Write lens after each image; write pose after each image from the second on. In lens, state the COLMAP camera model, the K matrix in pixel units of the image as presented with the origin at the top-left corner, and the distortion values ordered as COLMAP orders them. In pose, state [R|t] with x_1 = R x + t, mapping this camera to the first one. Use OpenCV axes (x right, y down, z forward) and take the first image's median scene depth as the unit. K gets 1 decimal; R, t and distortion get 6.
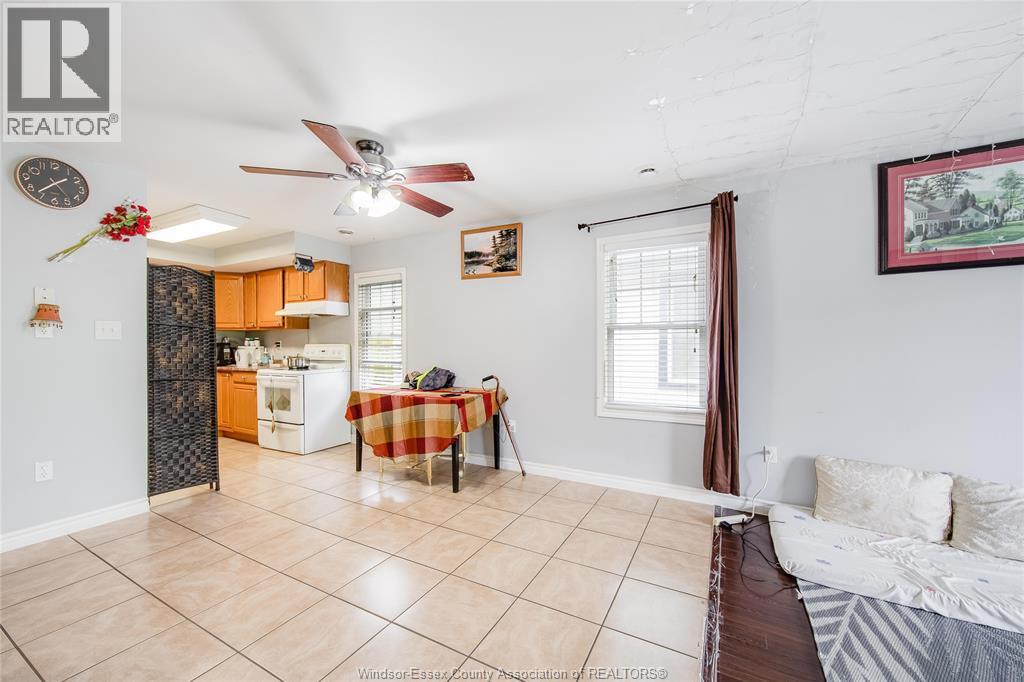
lens RADIAL K [[395.0, 0, 512.0], [0, 395.0, 341.0], [0, 0, 1]] dist [-0.000577, -0.000075]
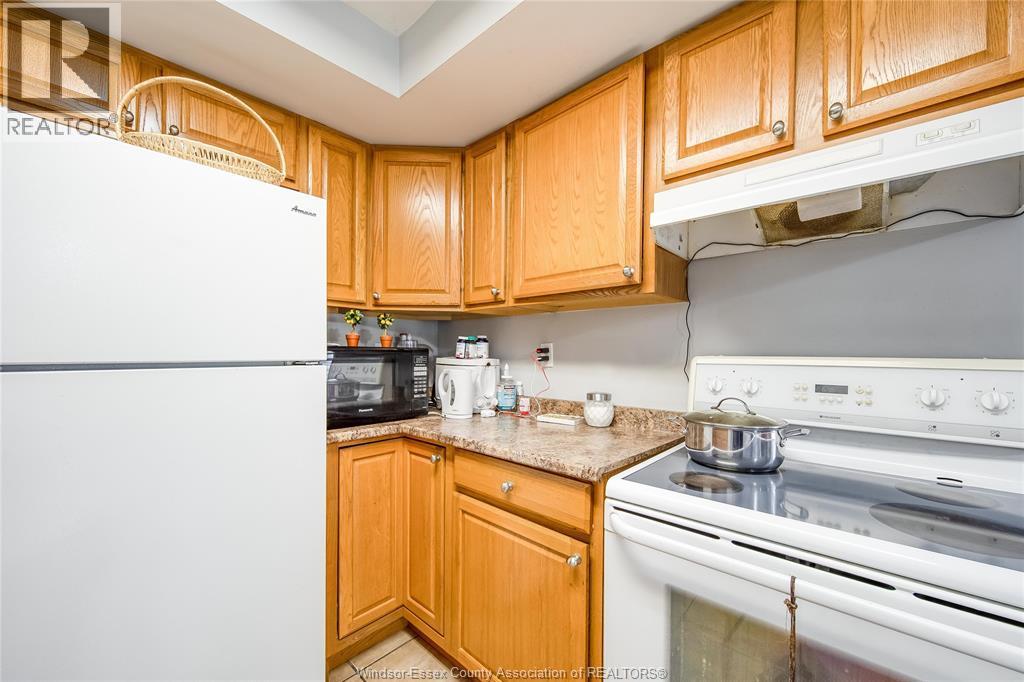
lens RADIAL K [[393.9, 0, 510.5], [0, 393.9, 354.3], [0, 0, 1]] dist [0.000205, 0.000002]
pose [[0.969990, 0.013342, -0.242780, -0.556530], [-0.011814, 0.999900, 0.007745, 0.006682], [0.242859, -0.004644, 0.970050, 0.681547]]
